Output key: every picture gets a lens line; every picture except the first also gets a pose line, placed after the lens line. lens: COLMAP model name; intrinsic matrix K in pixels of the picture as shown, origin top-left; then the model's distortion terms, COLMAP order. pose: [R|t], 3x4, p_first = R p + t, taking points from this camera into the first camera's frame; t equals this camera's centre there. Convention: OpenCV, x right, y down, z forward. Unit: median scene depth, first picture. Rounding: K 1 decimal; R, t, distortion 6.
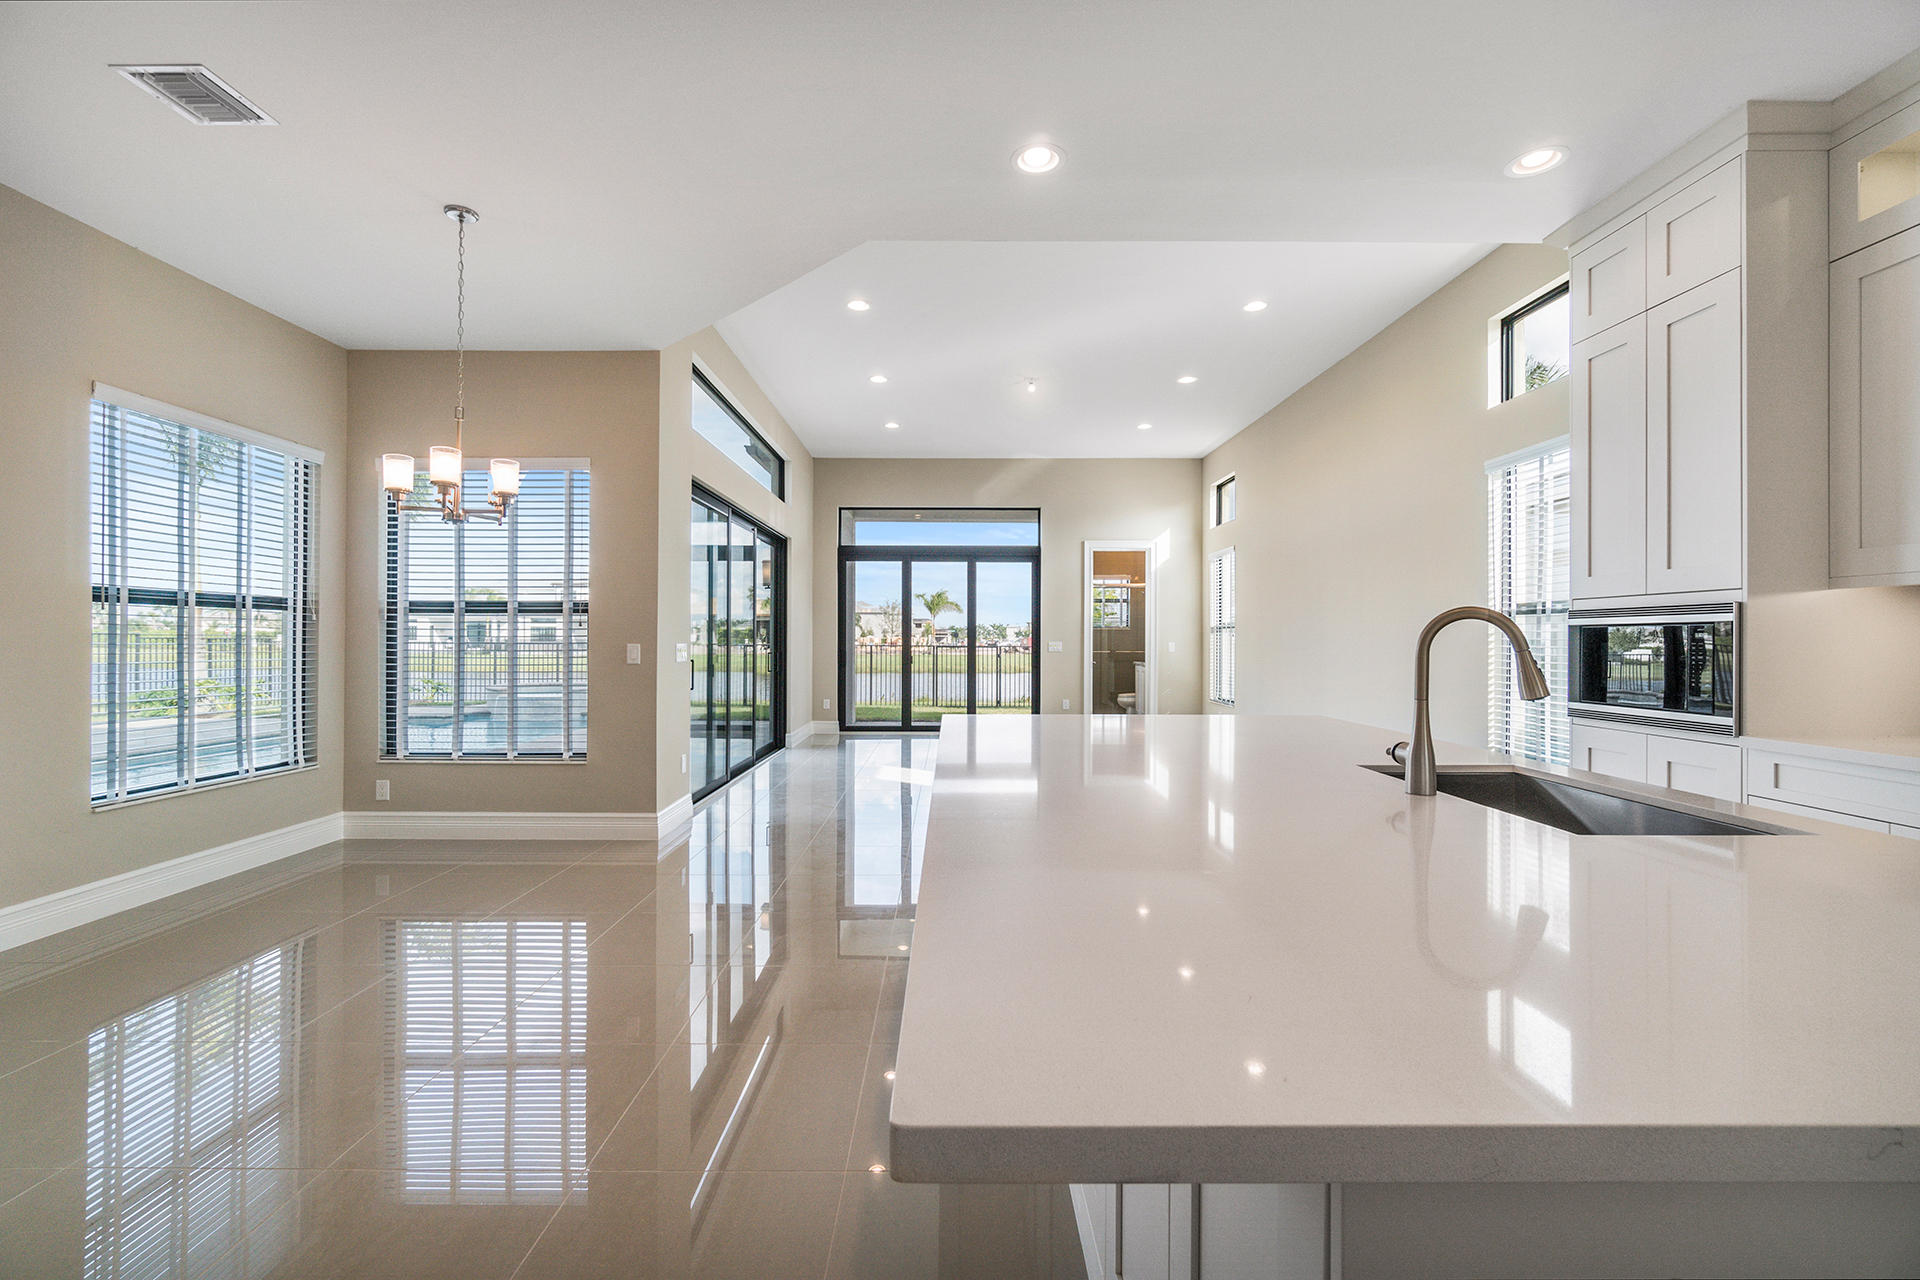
lens RADIAL K [[823.8, 0, 952.6], [0, 823.8, 645.0], [0, 0, 1]] dist [-0.002945, 0.001809]
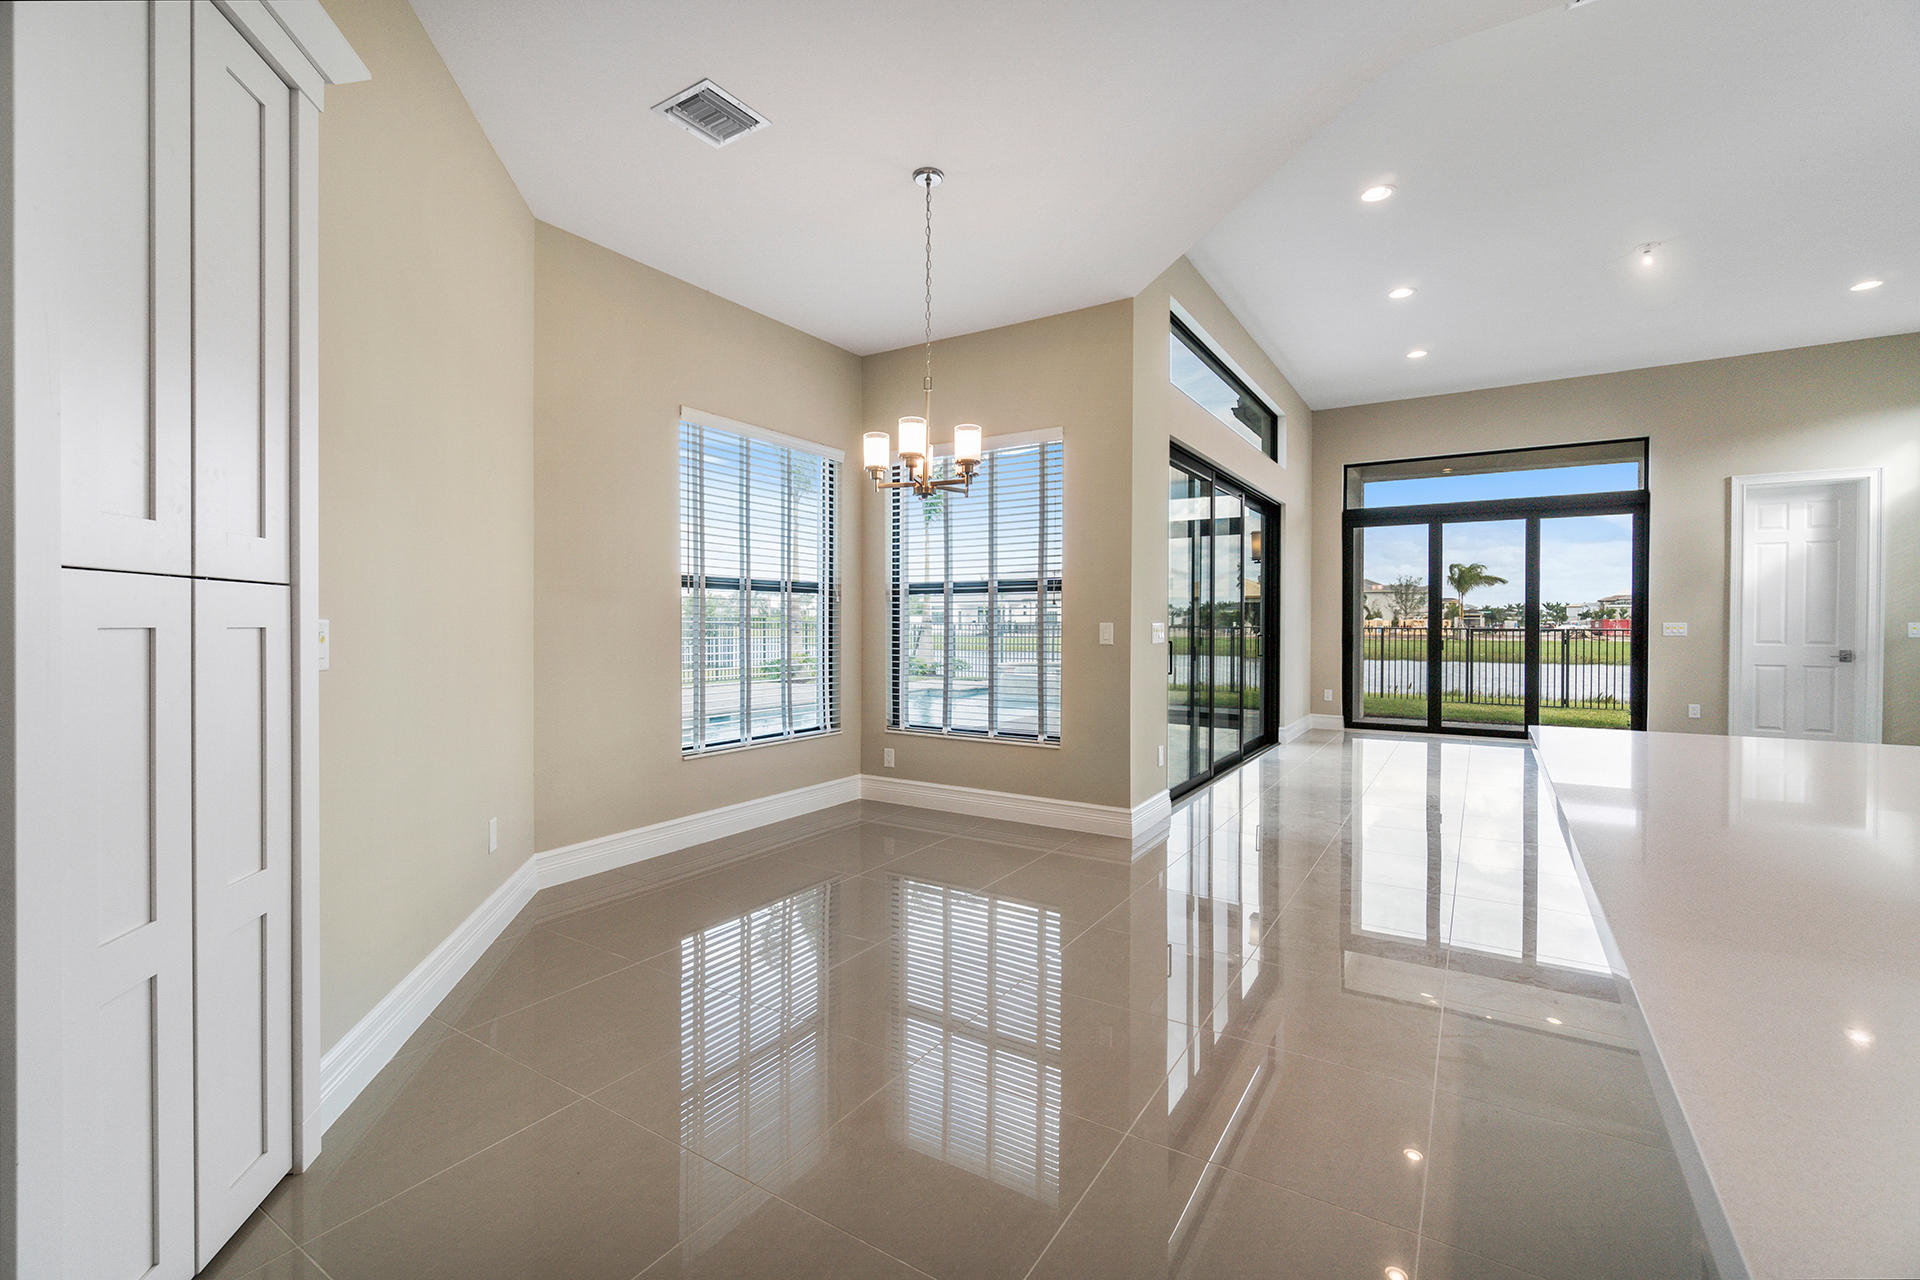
lens RADIAL K [[823.8, 0, 956.8], [0, 823.8, 628.3], [0, 0, 1]] dist [-0.002945, 0.001809]
pose [[0.841269, 0.000108, -0.540616, -0.028849], [-0.000509, 1.000000, -0.000591, 0.005861], [0.540616, 0.000772, 0.841269, 0.132105]]
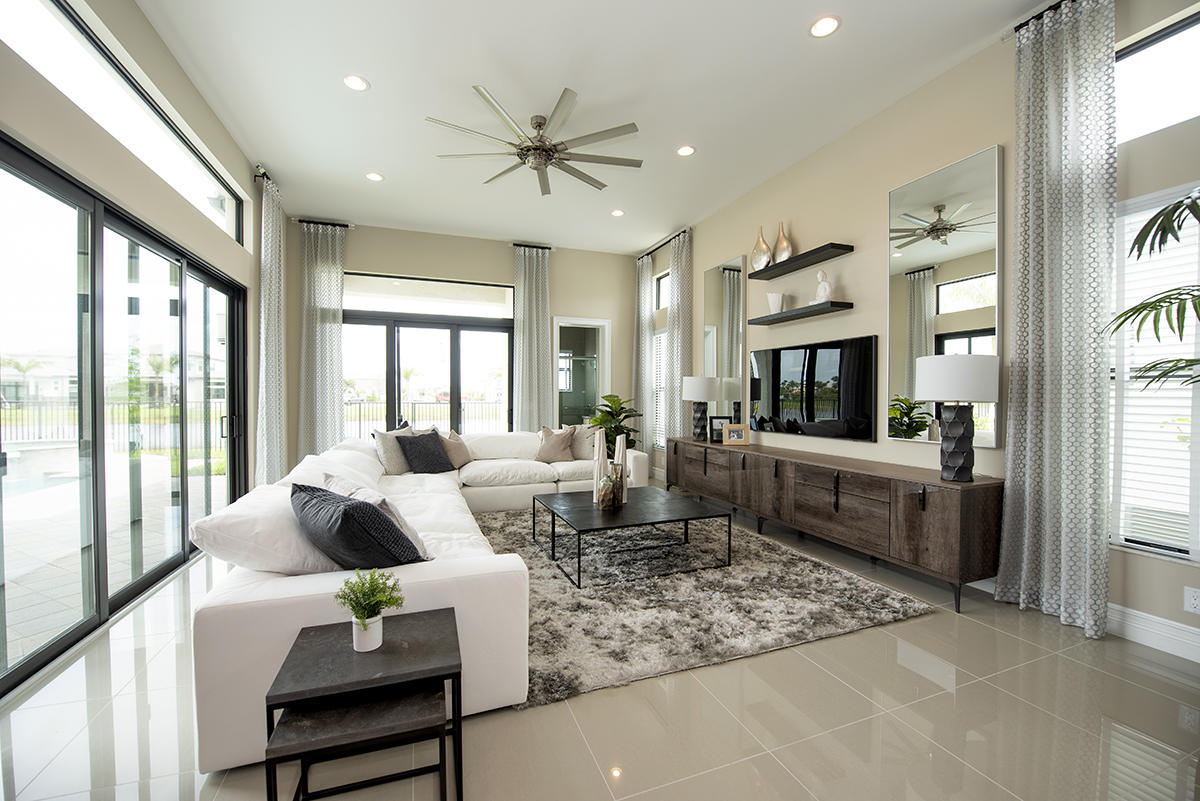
lens RADIAL K [[475.6, 0, 594.2], [0, 475.6, 404.0], [0, 0, 1]] dist [0.013614, -0.002400]
pose [[0.938545, -0.006682, 0.345092, -0.047207], [0.003566, 0.999947, 0.009665, -0.011785], [-0.345138, -0.007841, 0.938519, 0.676684]]
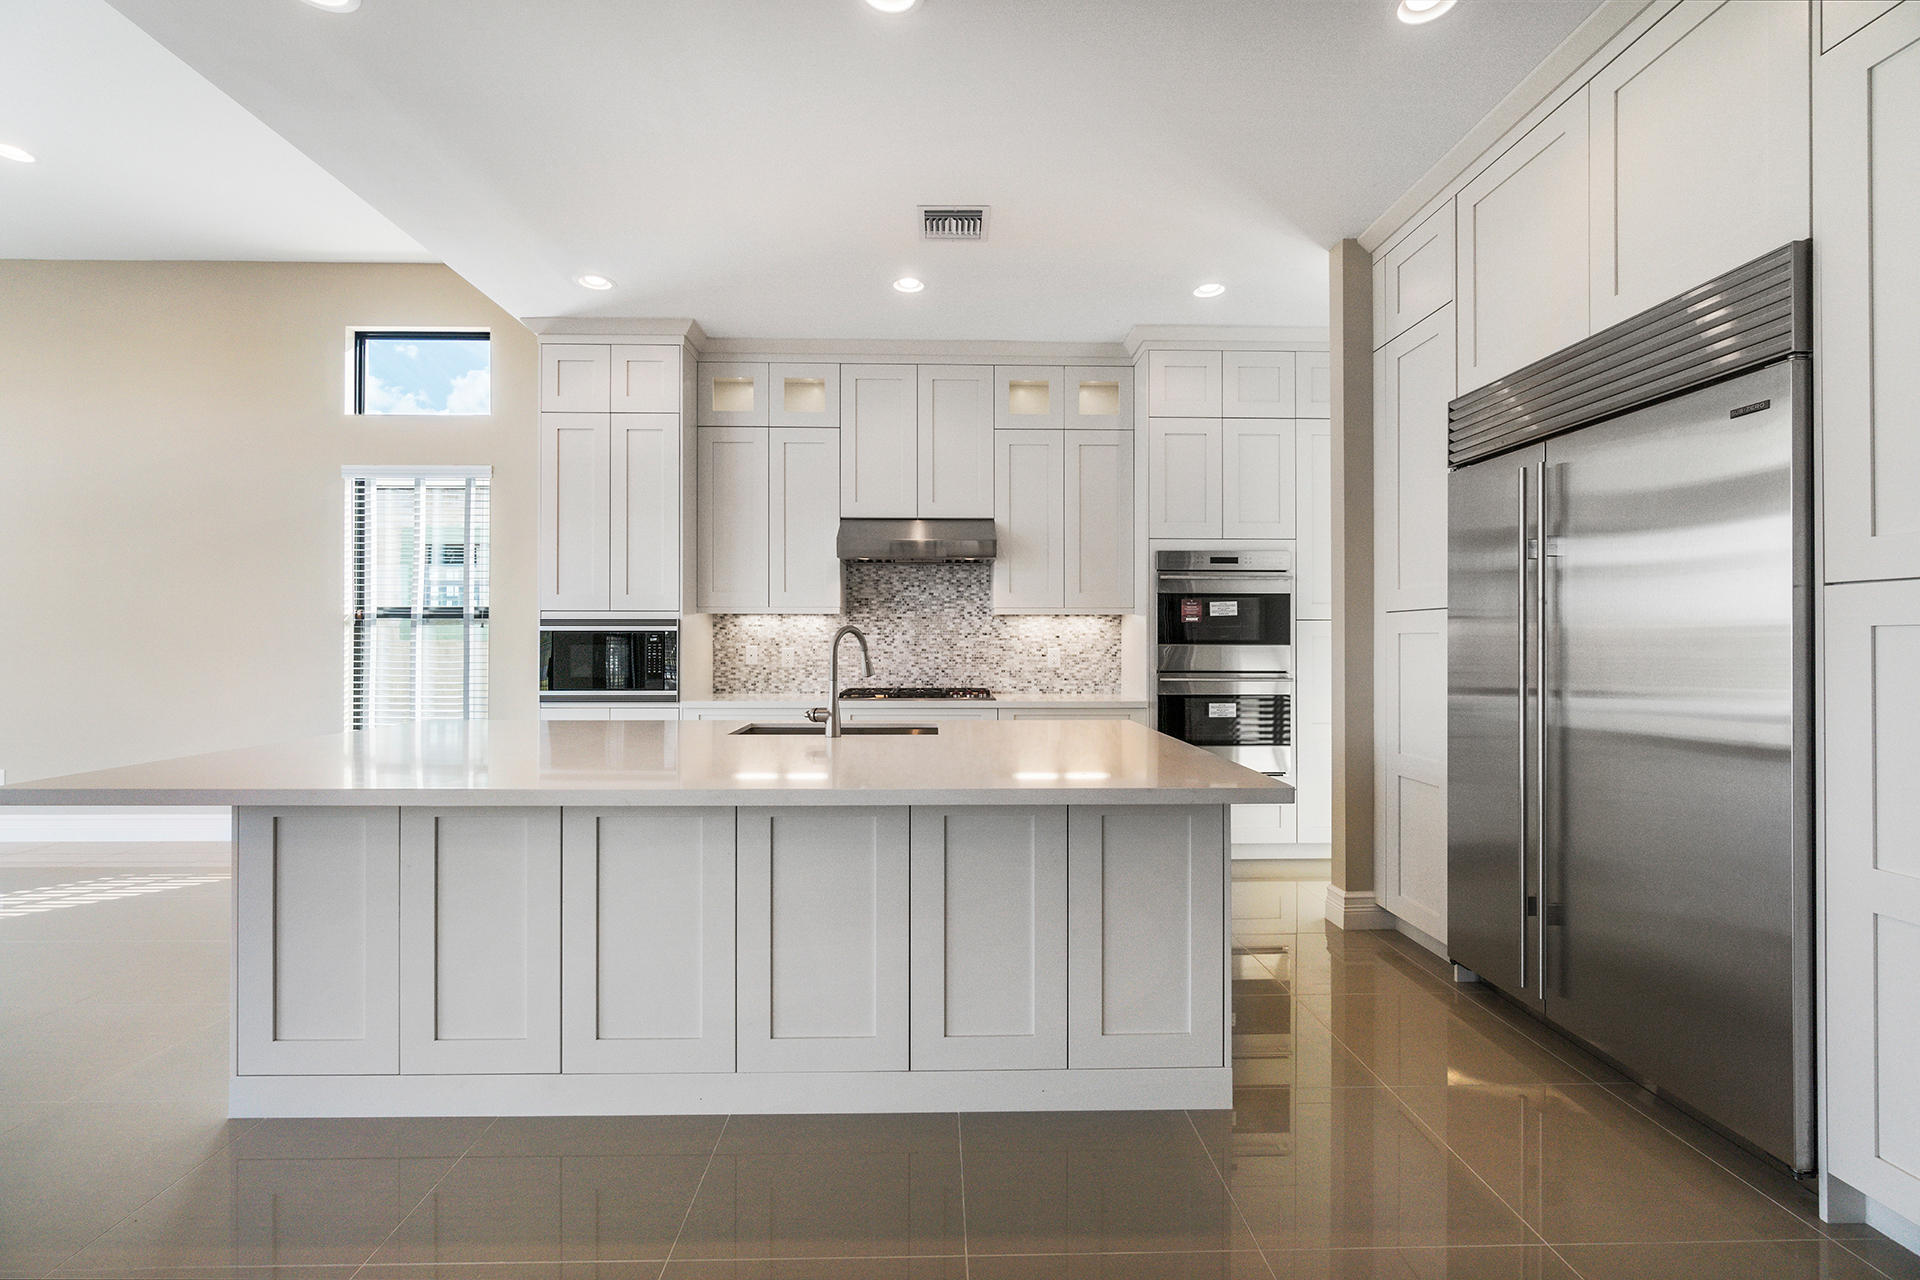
lens RADIAL K [[823.8, 0, 951.2], [0, 823.8, 646.4], [0, 0, 1]] dist [-0.002945, 0.001809]
pose [[-0.015252, -0.009541, 0.999838, -0.369257], [0.004269, 0.999945, 0.009607, -0.006288], [-0.999875, 0.004414, -0.015211, 0.261099]]
